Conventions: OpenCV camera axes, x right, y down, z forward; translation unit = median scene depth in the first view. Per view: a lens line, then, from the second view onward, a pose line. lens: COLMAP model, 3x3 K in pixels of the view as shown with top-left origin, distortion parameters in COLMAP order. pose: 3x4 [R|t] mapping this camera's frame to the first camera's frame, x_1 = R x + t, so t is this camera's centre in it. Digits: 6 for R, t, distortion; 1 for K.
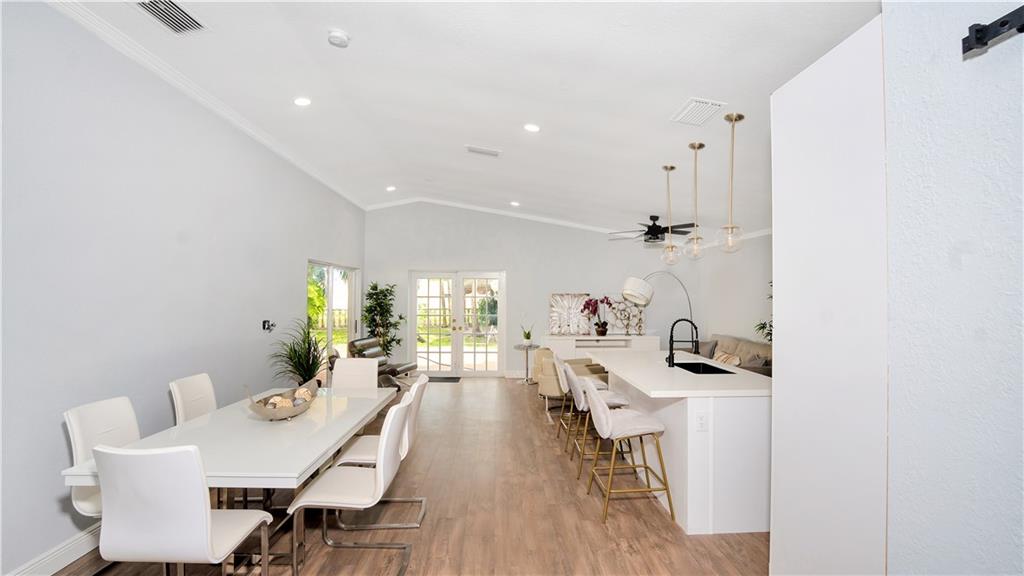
lens RADIAL K [[472.8, 0, 511.9], [0, 472.8, 289.8], [0, 0, 1]] dist [-0.017679, -0.001721]
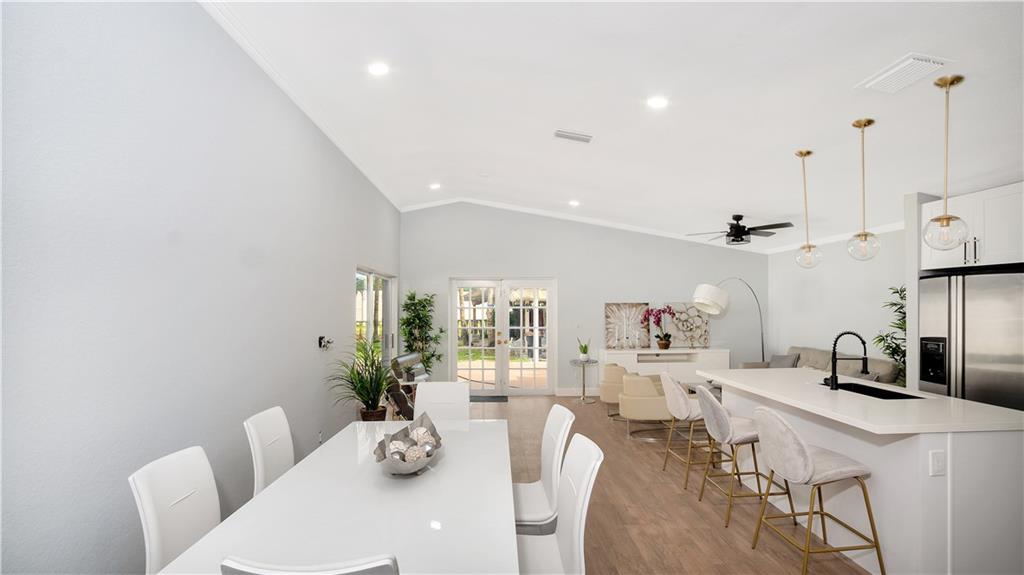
lens RADIAL K [[472.8, 0, 499.2], [0, 472.8, 307.3], [0, 0, 1]] dist [-0.017679, -0.001721]
pose [[0.999864, -0.006135, 0.015276, -0.140213], [0.005907, 0.999871, 0.014915, 0.001290], [-0.015366, -0.014823, 0.999772, 0.099461]]
